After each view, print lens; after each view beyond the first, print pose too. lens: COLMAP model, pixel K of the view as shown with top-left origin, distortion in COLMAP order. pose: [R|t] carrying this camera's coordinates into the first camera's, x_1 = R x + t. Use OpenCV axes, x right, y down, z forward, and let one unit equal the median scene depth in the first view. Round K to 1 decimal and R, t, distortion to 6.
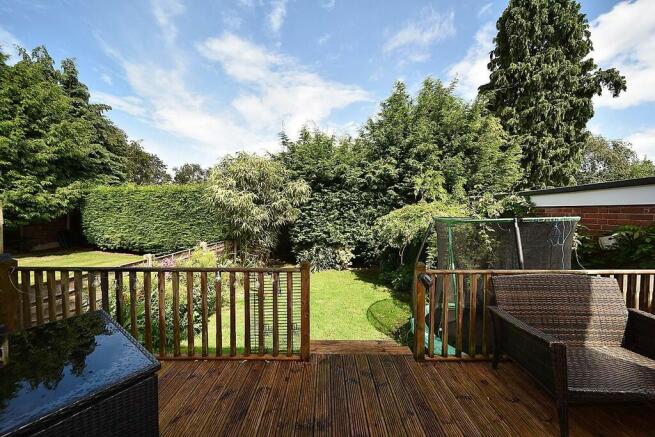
lens RADIAL K [[246.3, 0, 339.4], [0, 246.3, 214.5], [0, 0, 1]] dist [-0.000801, -0.000052]
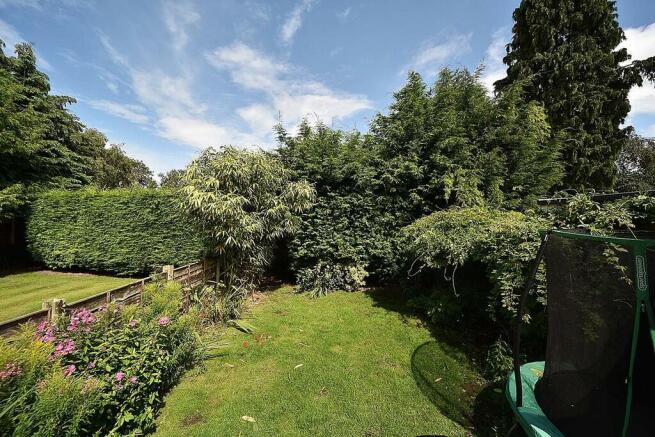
lens RADIAL K [[238.0, 0, 340.7], [0, 238.0, 207.5], [0, 0, 1]] dist [0.001573, 0.000154]
pose [[0.998726, -0.006162, 0.050075, -0.068566], [0.008894, 0.998474, -0.054507, -0.008906], [-0.049663, 0.054883, 0.997257, 0.206174]]
